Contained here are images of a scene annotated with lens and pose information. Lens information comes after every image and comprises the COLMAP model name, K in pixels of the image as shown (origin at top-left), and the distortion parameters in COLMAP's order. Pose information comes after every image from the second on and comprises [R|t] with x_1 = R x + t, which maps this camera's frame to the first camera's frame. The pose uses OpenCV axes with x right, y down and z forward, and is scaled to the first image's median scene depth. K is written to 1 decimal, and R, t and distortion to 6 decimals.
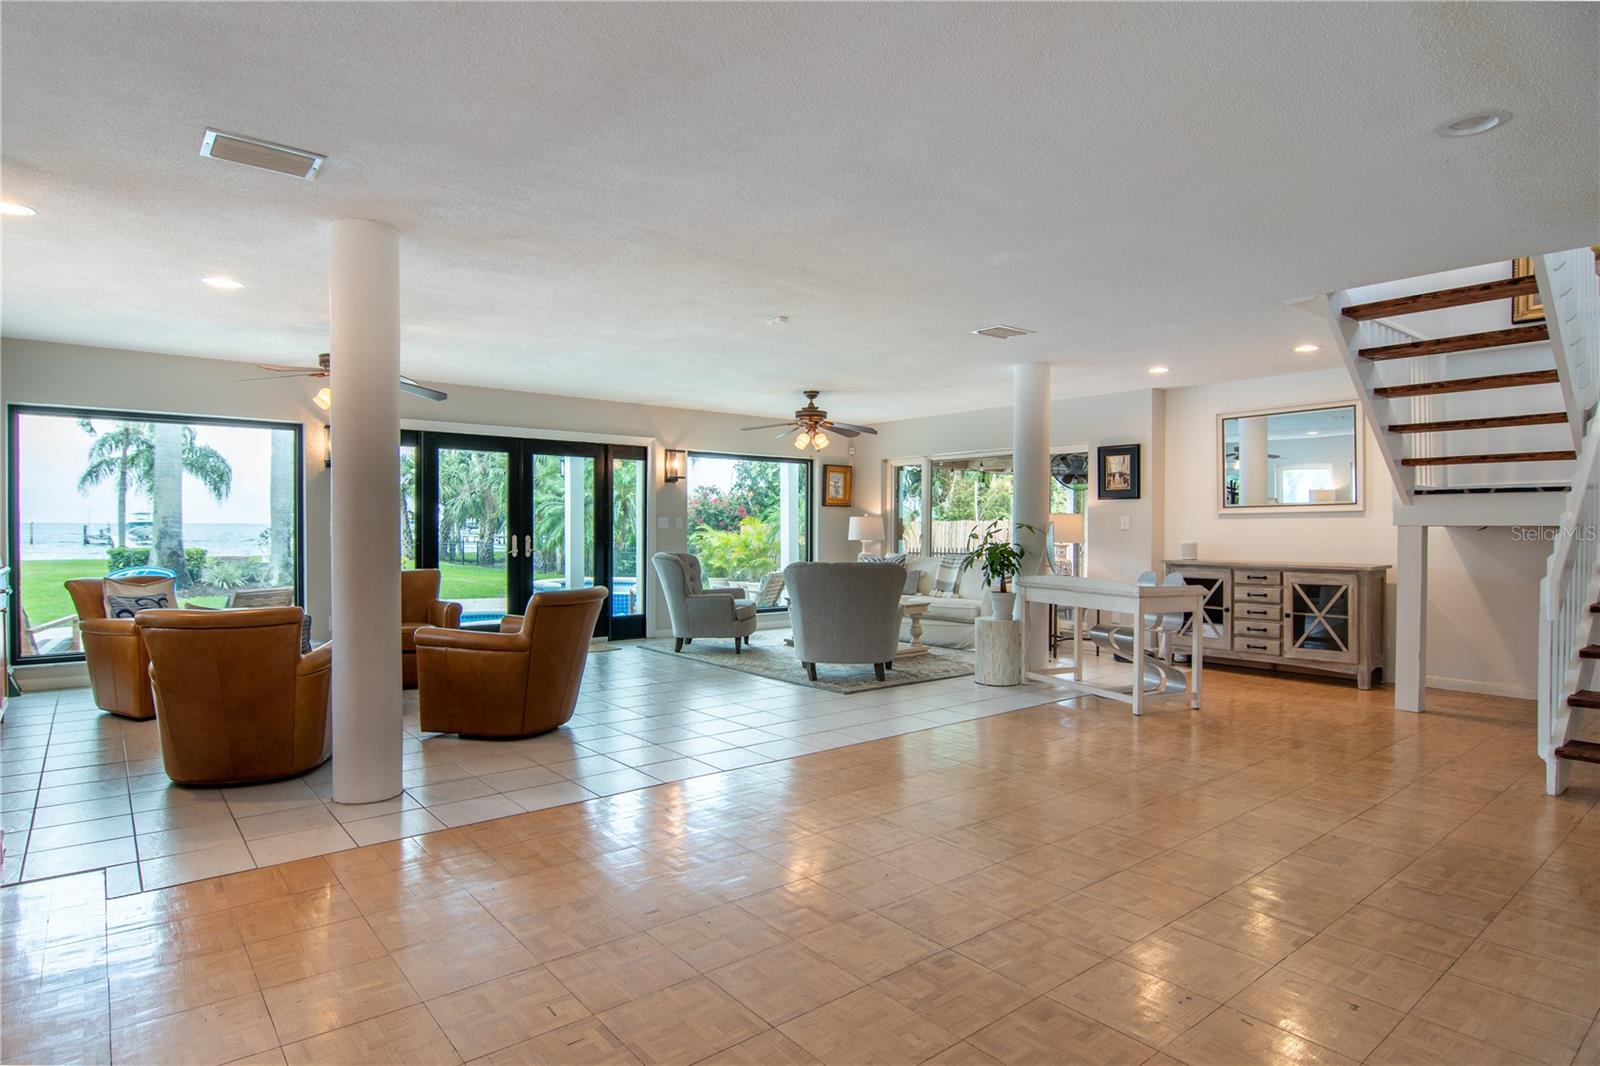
lens RADIAL K [[880.4, 0, 800.0], [0, 880.4, 533.0], [0, 0, 1]] dist [-0.003996, 0.000281]
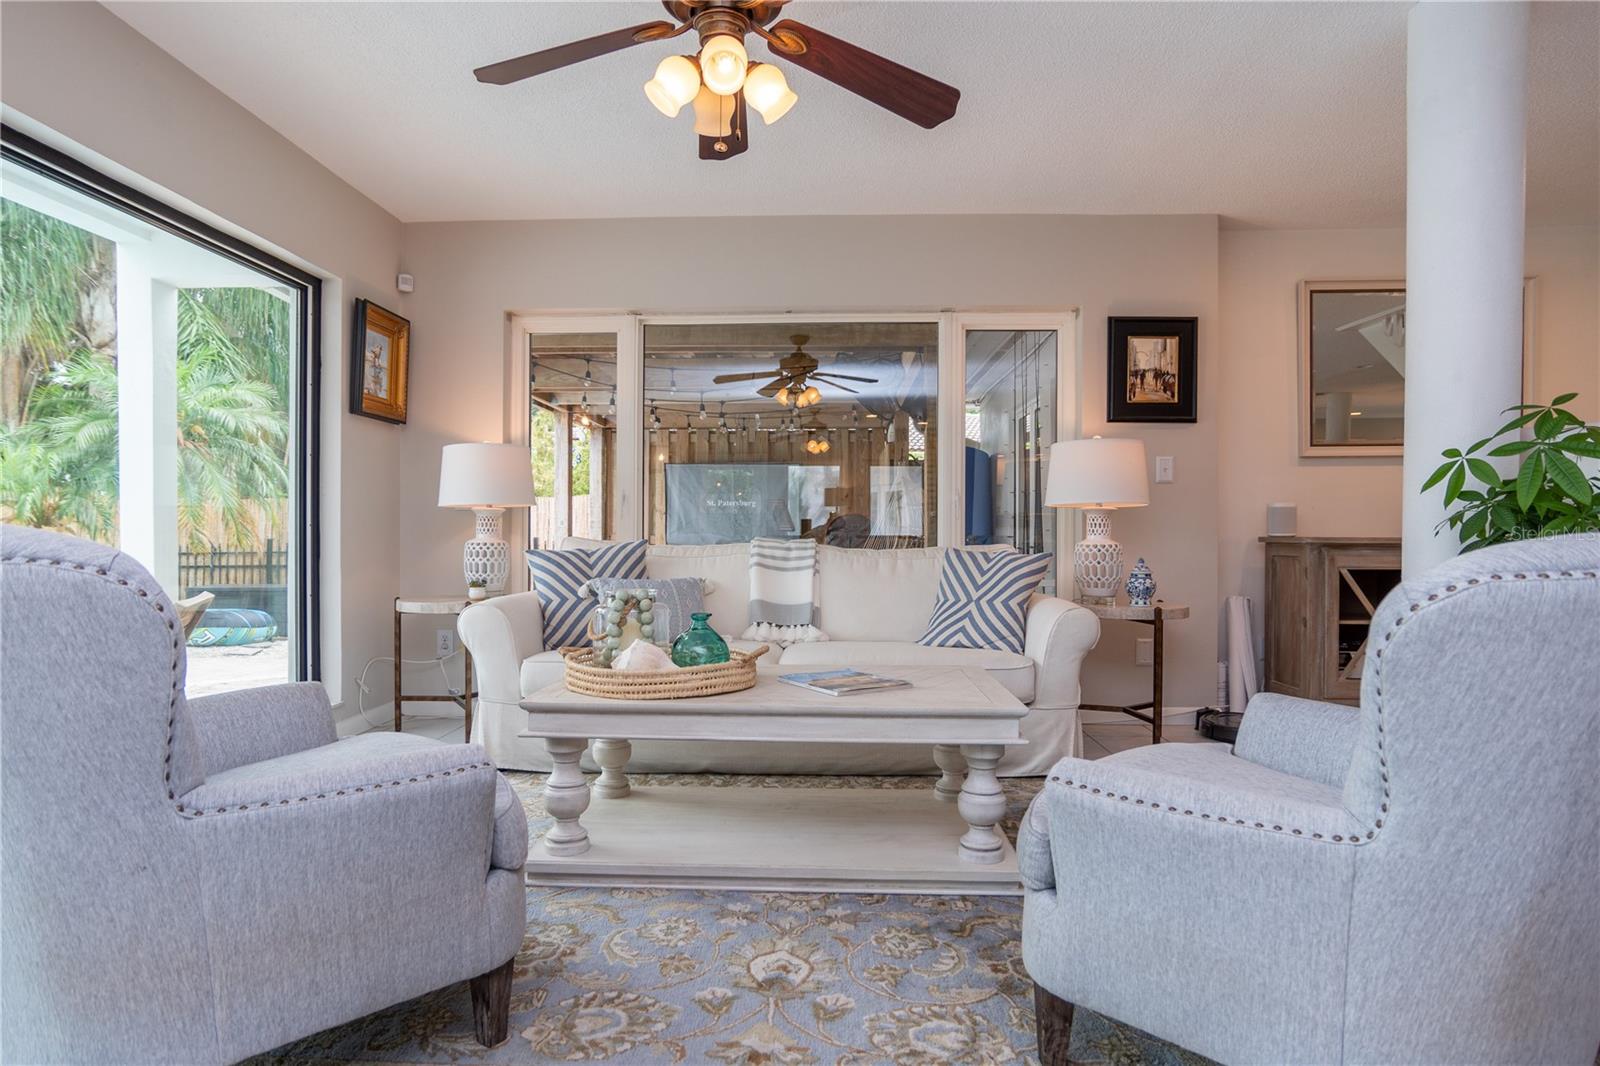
lens RADIAL K [[912.8, 0, 793.2], [0, 912.8, 532.8], [0, 0, 1]] dist [-0.032175, 0.002118]
pose [[0.666078, -0.002523, 0.745878, -0.153292], [0.004097, 0.999992, -0.000276, 0.022668], [-0.745871, 0.003239, 0.666083, 0.723421]]
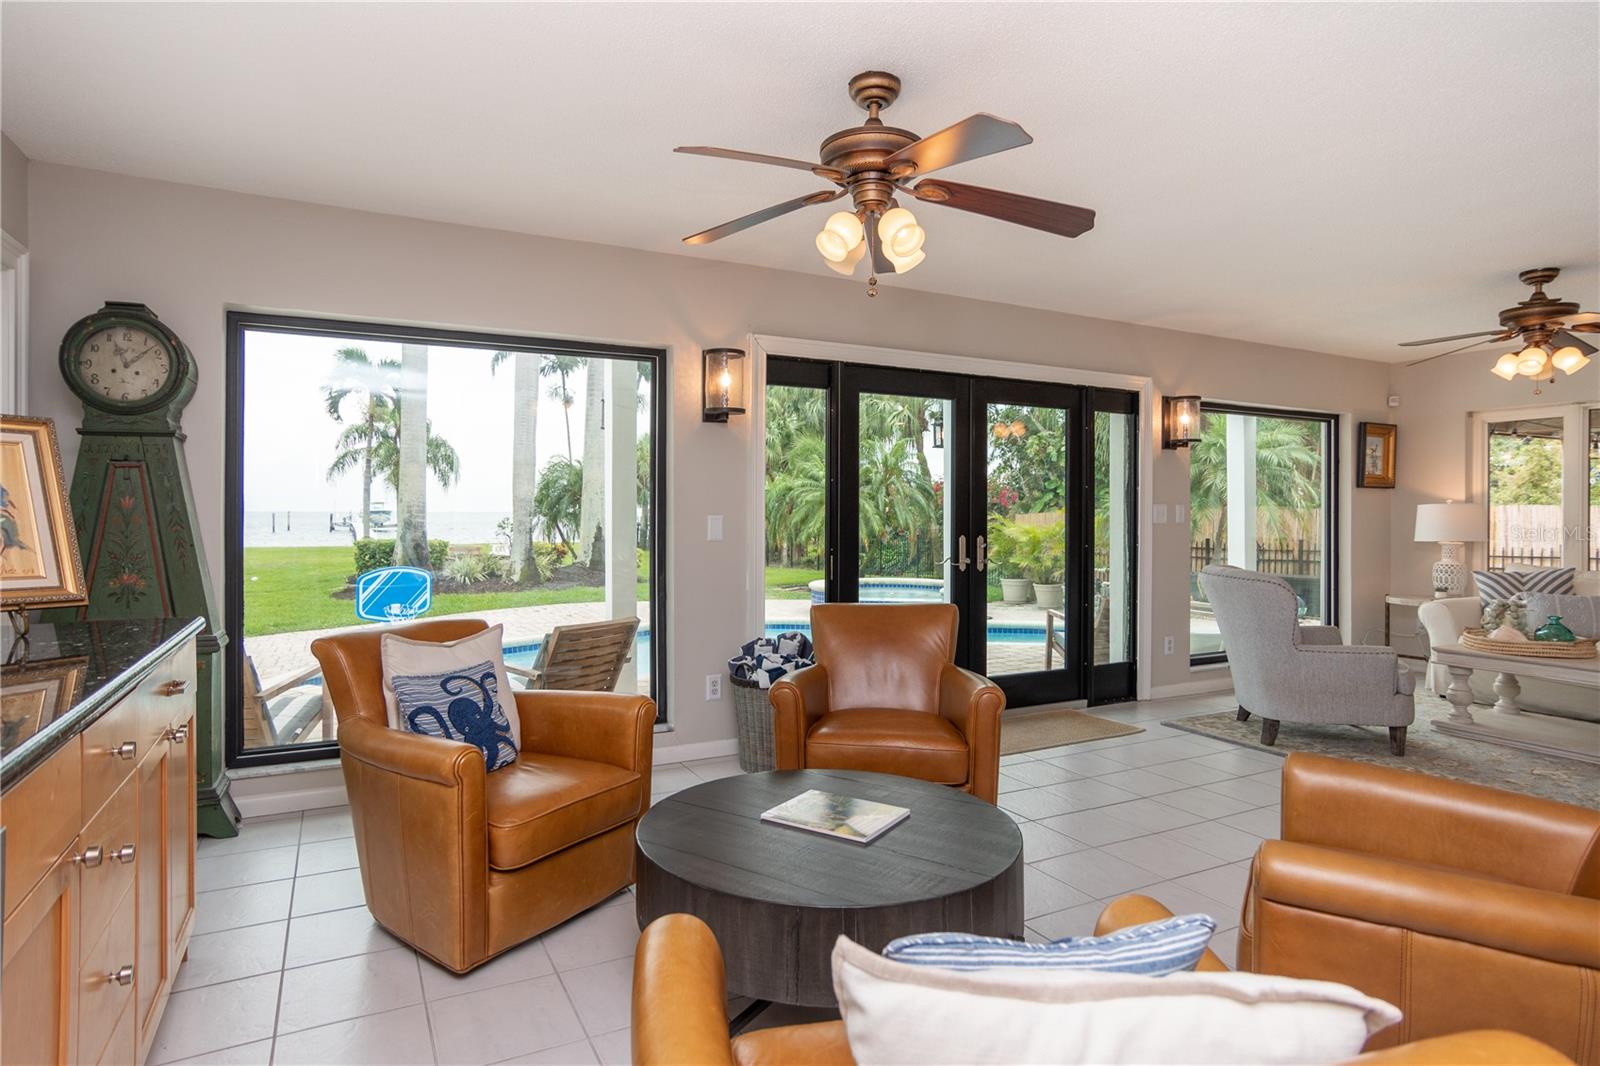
lens RADIAL K [[881.0, 0, 800.3], [0, 881.0, 509.6], [0, 0, 1]] dist [-0.001782, 0.001178]
pose [[0.981350, -0.000842, -0.192226, -0.290389], [-0.001627, 0.999918, -0.012683, -0.007049], [0.192221, 0.012759, 0.981269, 0.347883]]
